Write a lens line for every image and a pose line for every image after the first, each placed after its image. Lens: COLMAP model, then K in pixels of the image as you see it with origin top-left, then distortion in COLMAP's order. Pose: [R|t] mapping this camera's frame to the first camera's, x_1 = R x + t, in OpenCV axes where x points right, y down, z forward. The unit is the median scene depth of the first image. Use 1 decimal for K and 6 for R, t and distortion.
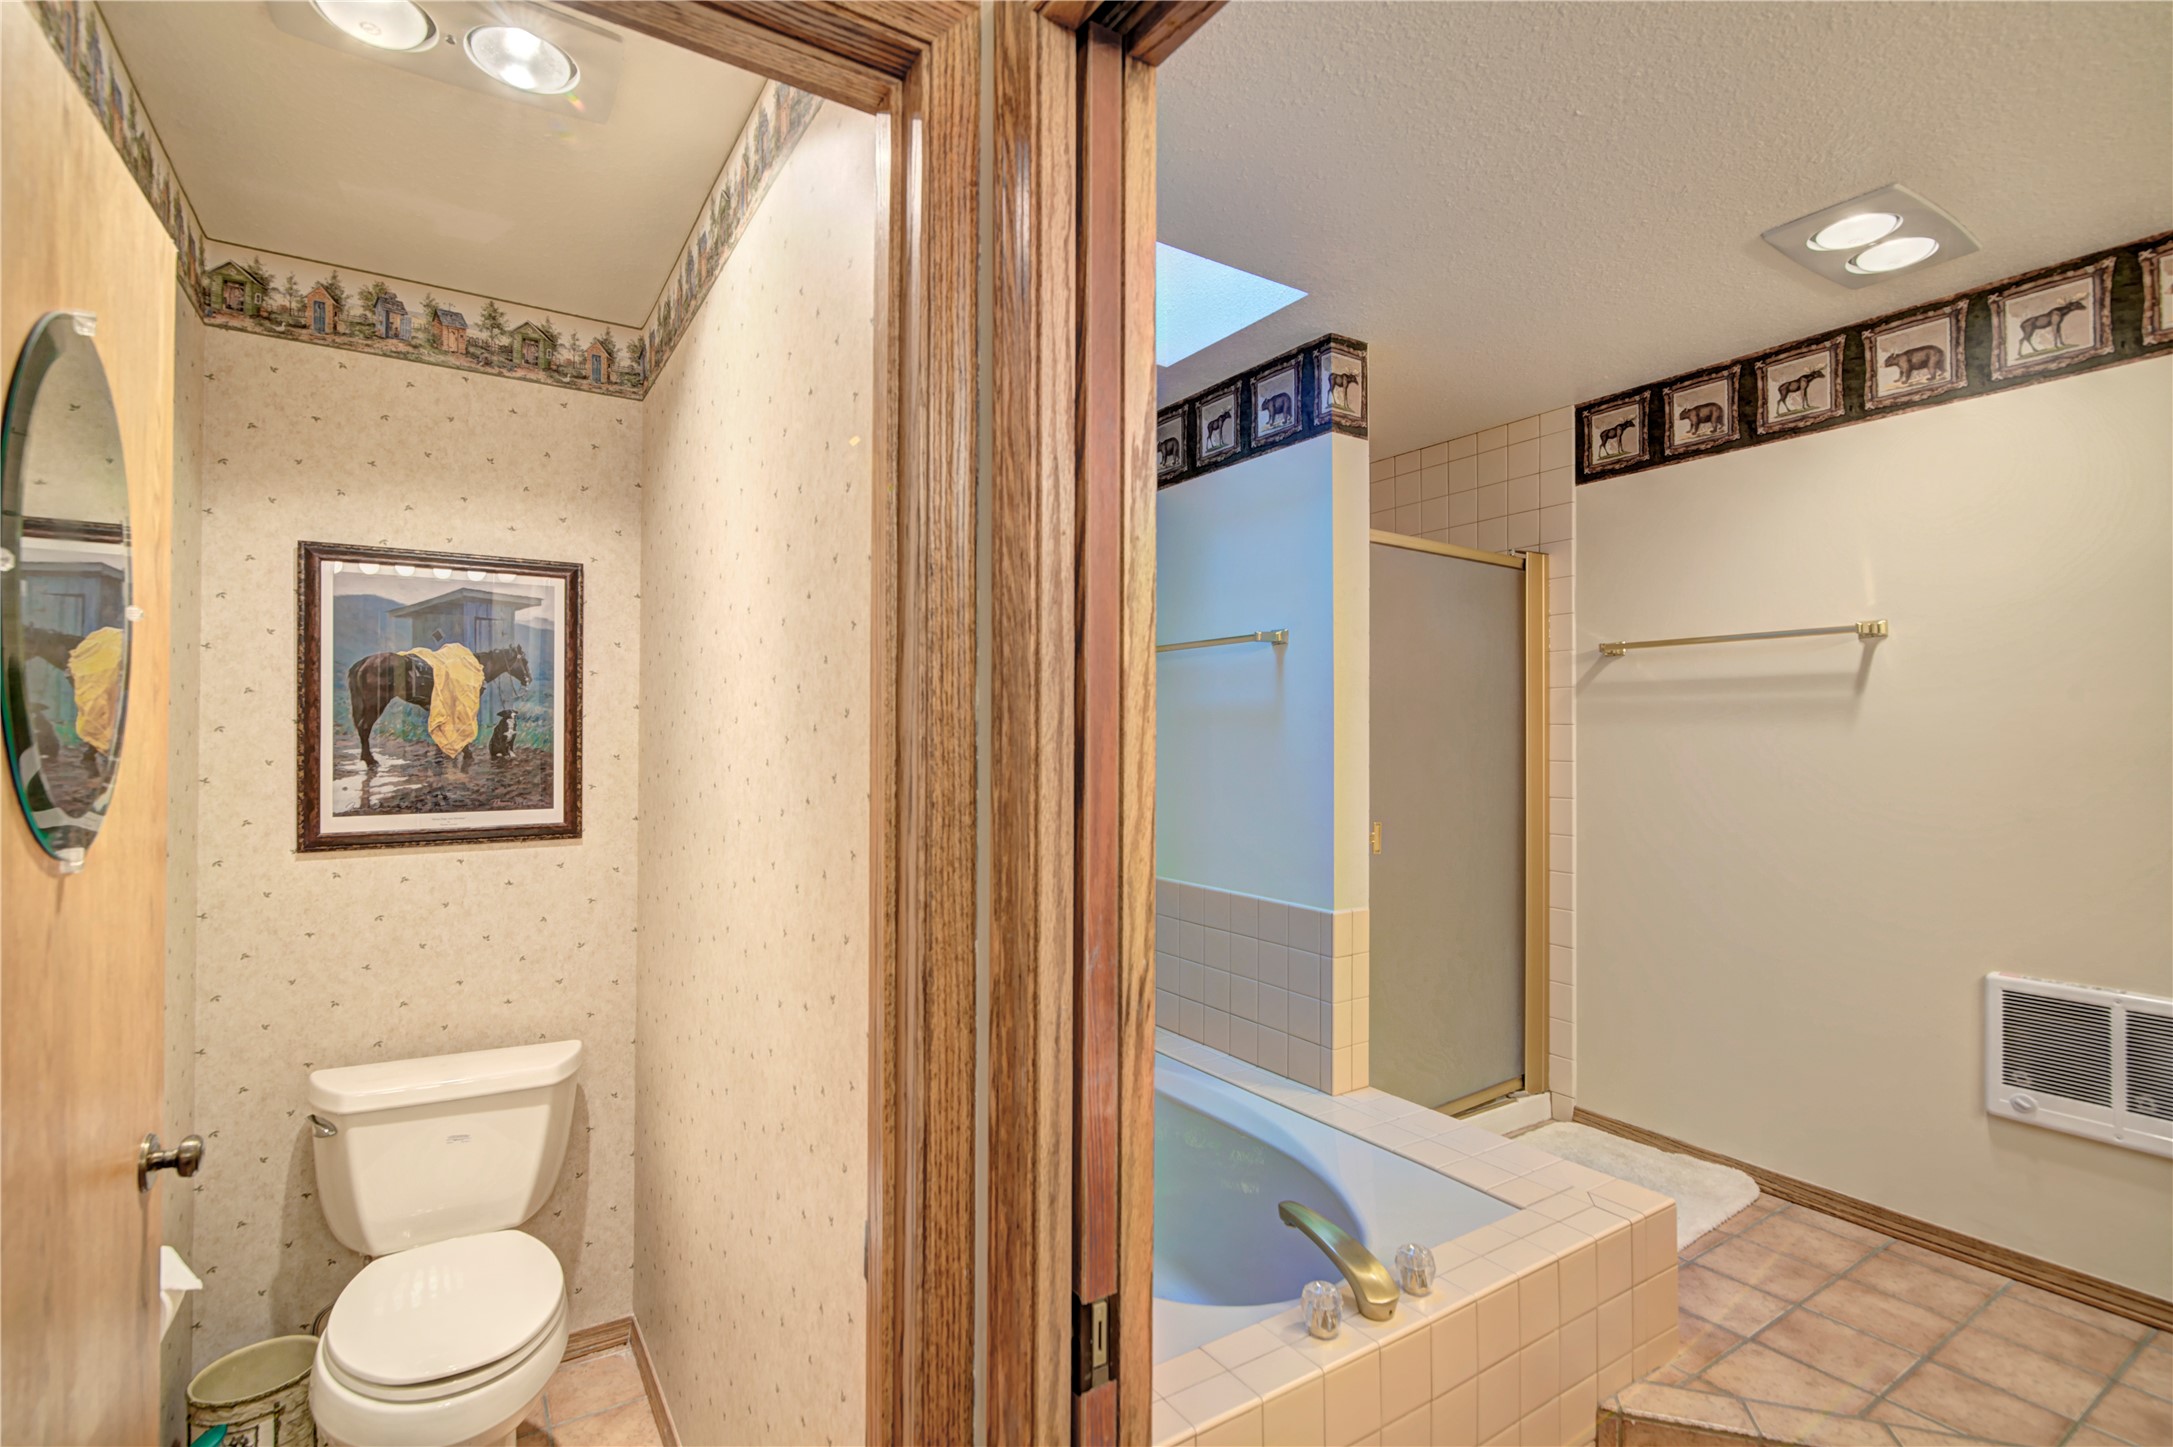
lens RADIAL K [[992.9, 0, 1086.5], [0, 992.9, 723.5], [0, 0, 1]] dist [-0.002579, 0.000768]
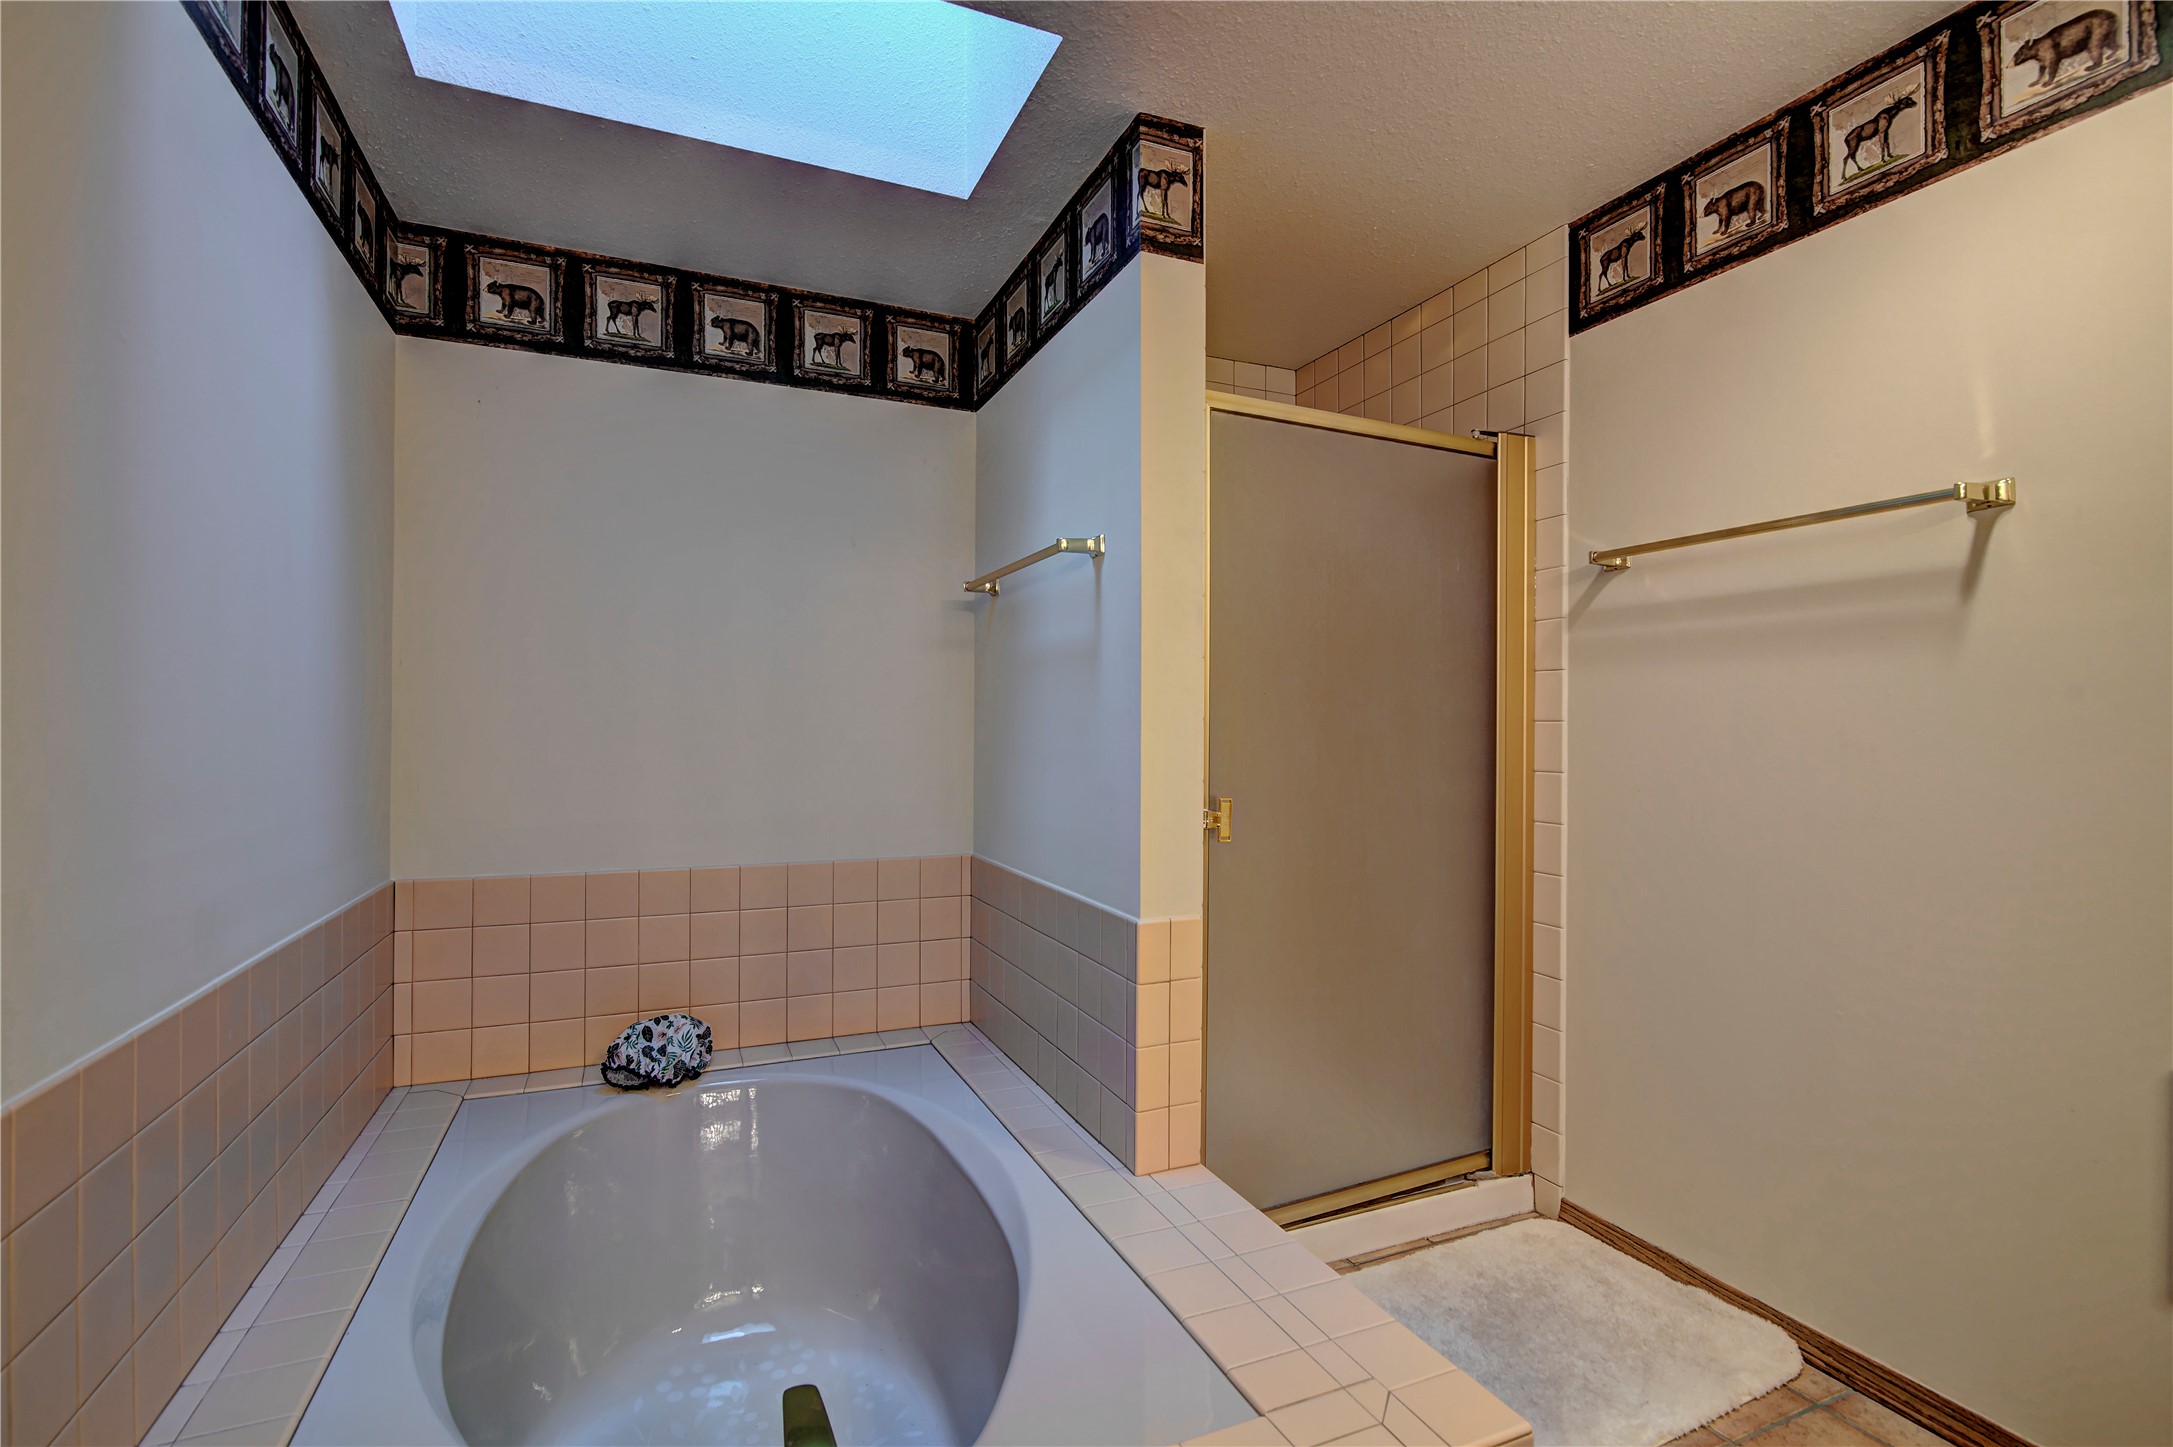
lens RADIAL K [[992.9, 0, 1086.5], [0, 992.9, 723.5], [0, 0, 1]] dist [-0.002579, 0.000768]
pose [[0.986337, 0.001027, -0.164736, 0.306650], [0.000678, 0.999947, 0.010294, 0.037059], [0.164738, -0.010265, 0.986284, 0.266698]]
